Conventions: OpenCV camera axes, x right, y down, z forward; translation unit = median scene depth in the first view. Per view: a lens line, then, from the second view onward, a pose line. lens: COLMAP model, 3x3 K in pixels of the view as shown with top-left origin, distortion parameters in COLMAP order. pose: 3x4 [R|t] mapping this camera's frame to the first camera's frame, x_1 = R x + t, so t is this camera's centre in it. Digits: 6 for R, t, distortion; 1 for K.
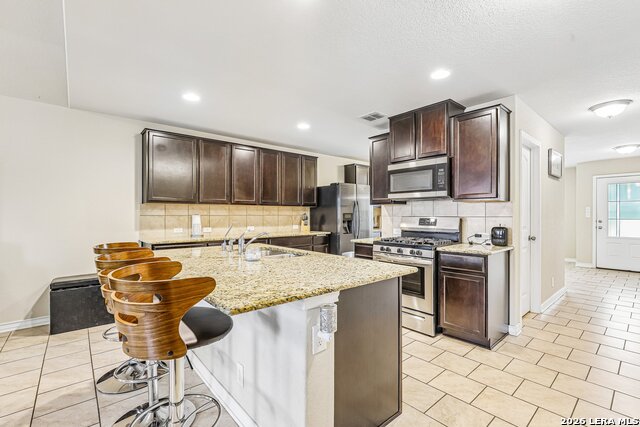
lens RADIAL K [[289.5, 0, 323.3], [0, 289.5, 214.8], [0, 0, 1]] dist [-0.022945, 0.000342]
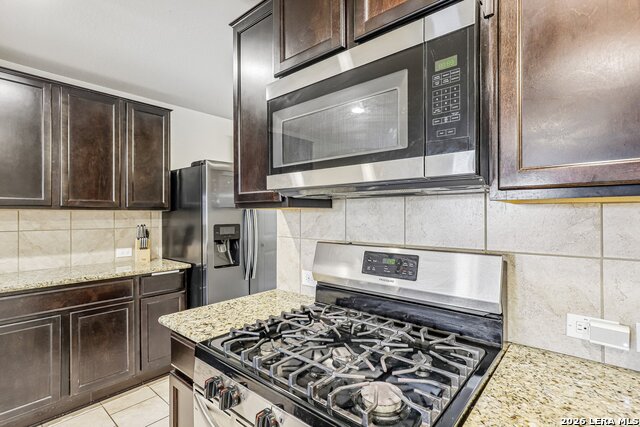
lens RADIAL K [[313.2, 0, 320.0], [0, 313.2, 213.5], [0, 0, 1]] dist [0.000587, 0.000107]
pose [[0.990435, 0.000311, 0.137980, 0.201453], [0.000893, 0.999962, -0.008662, -0.023743], [-0.137977, 0.008702, 0.990397, 0.564285]]
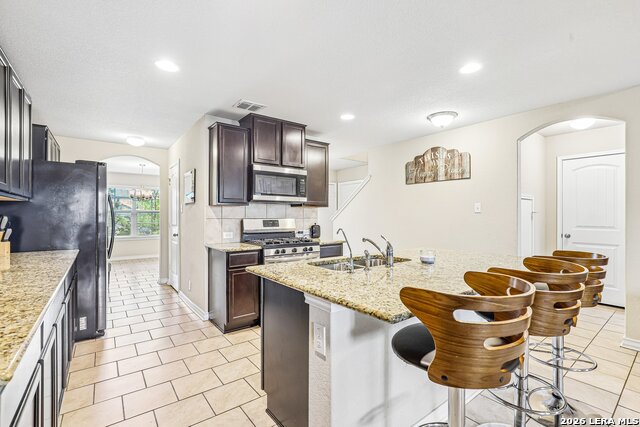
lens RADIAL K [[289.5, 0, 323.3], [0, 289.5, 214.8], [0, 0, 1]] dist [-0.022945, 0.000342]
pose [[0.051778, 0.003951, 0.998651, -0.600455], [0.003962, 0.999983, -0.004162, -0.001812], [-0.998651, 0.004172, 0.051762, 0.625037]]
